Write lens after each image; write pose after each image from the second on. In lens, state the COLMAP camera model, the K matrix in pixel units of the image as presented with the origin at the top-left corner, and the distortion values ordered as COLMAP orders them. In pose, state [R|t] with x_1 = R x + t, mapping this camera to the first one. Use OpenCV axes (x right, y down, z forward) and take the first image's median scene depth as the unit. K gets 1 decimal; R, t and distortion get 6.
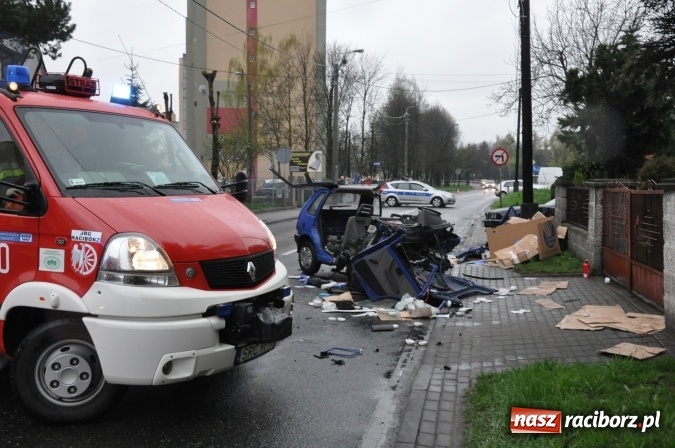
lens RADIAL K [[739.1, 0, 348.5], [0, 739.1, 223.5], [0, 0, 1]] dist [-0.000546, -0.001391]
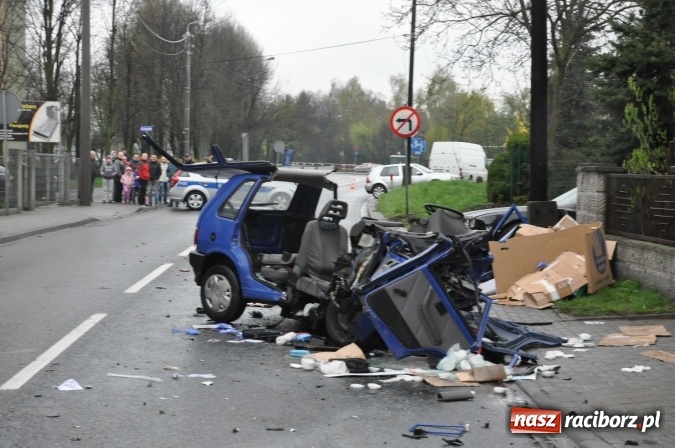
lens RADIAL K [[1422.1, 0, 382.9], [0, 1422.1, 226.0], [0, 0, 1]] dist [0.264442, 0.119097]
pose [[0.967664, 0.001271, 0.252239, -0.213812], [0.002326, 0.999900, -0.013963, 0.009988], [-0.252231, 0.014098, 0.967564, -0.101677]]
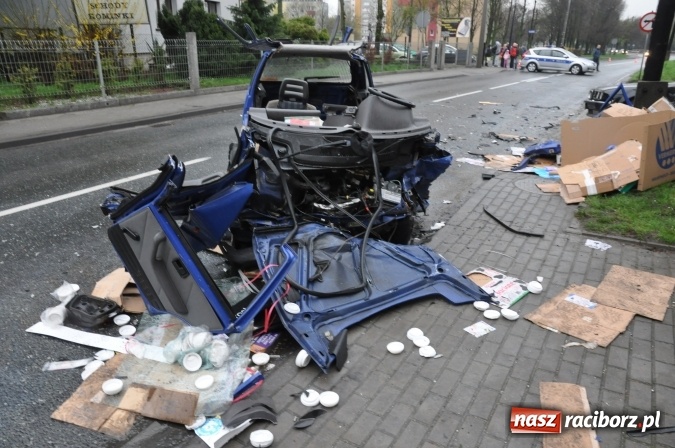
lens RADIAL K [[481.2, 0, 337.2], [0, 481.2, 237.9], [0, 0, 1]] dist [-0.107946, 0.080739]
pose [[0.930861, 0.142775, -0.336323, 0.179607], [-0.027228, 0.945038, 0.325824, -0.028681], [0.364358, -0.294139, 0.883587, 0.624767]]
